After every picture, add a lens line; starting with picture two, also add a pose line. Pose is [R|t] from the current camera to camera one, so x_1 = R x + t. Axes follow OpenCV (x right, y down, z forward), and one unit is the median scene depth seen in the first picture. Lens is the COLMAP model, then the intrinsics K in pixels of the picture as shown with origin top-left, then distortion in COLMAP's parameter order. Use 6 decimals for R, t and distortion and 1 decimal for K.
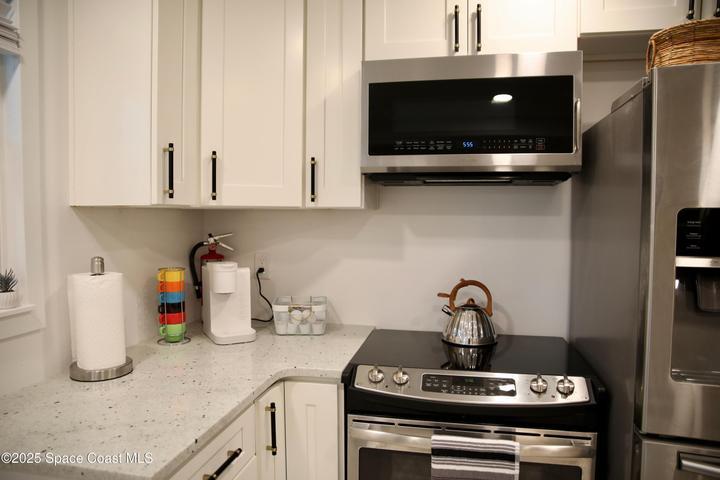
lens RADIAL K [[482.5, 0, 360.0], [0, 482.5, 240.0], [0, 0, 1]] dist [-0.049076, 0.000584]
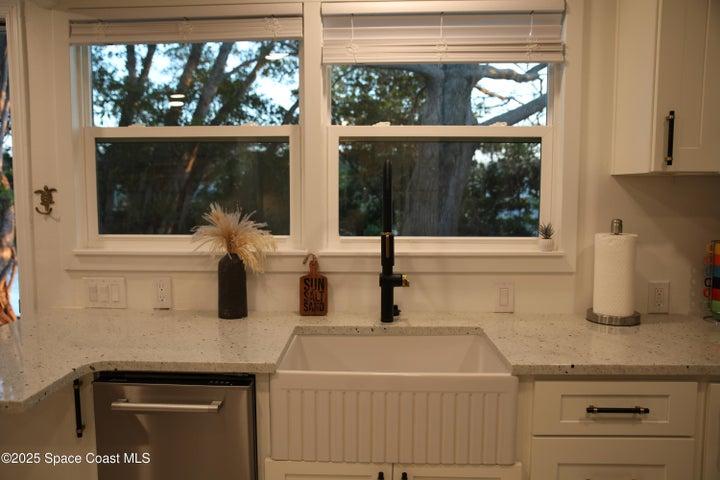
lens RADIAL K [[577.0, 0, 360.0], [0, 577.0, 240.0], [0, 0, 1]] dist [-0.038447, 0.001210]
pose [[0.174598, 0.081950, -0.981224, 0.698815], [-0.047490, 0.996072, 0.074740, 0.012103], [0.983494, 0.033549, 0.177803, 0.139488]]
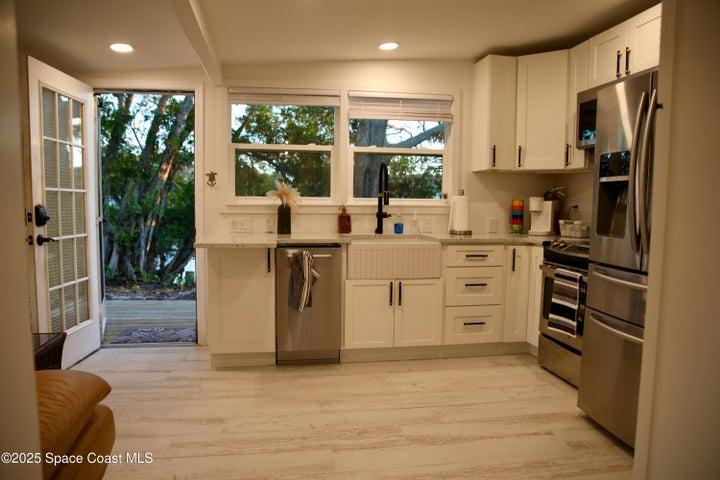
lens RADIAL K [[507.2, 0, 360.0], [0, 507.2, 240.0], [0, 0, 1]] dist [-0.122401, 0.089171]
pose [[0.371962, 0.070240, -0.925587, 1.877491], [-0.053280, 0.997105, 0.054255, 0.200224], [0.926718, 0.029134, 0.374627, -0.677366]]
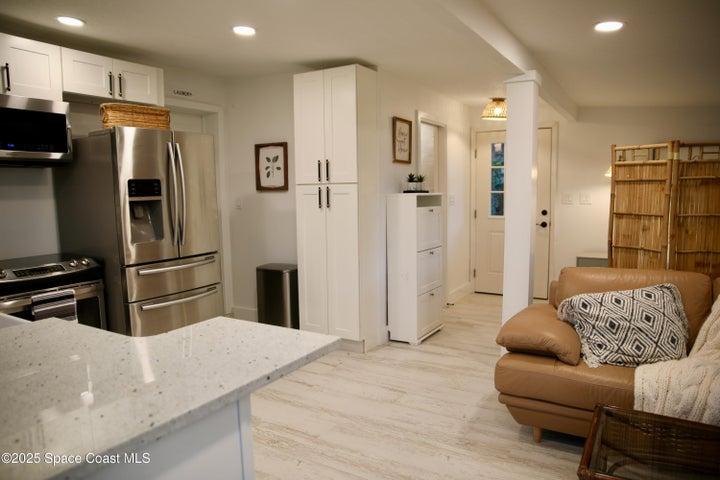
lens RADIAL K [[507.2, 0, 360.0], [0, 507.2, 240.0], [0, 0, 1]] dist [-0.122401, 0.089171]
pose [[0.314483, -0.112283, 0.942599, -1.248814], [0.064383, 0.993216, 0.096833, 0.068900], [-0.947077, 0.030235, 0.319578, -0.903493]]
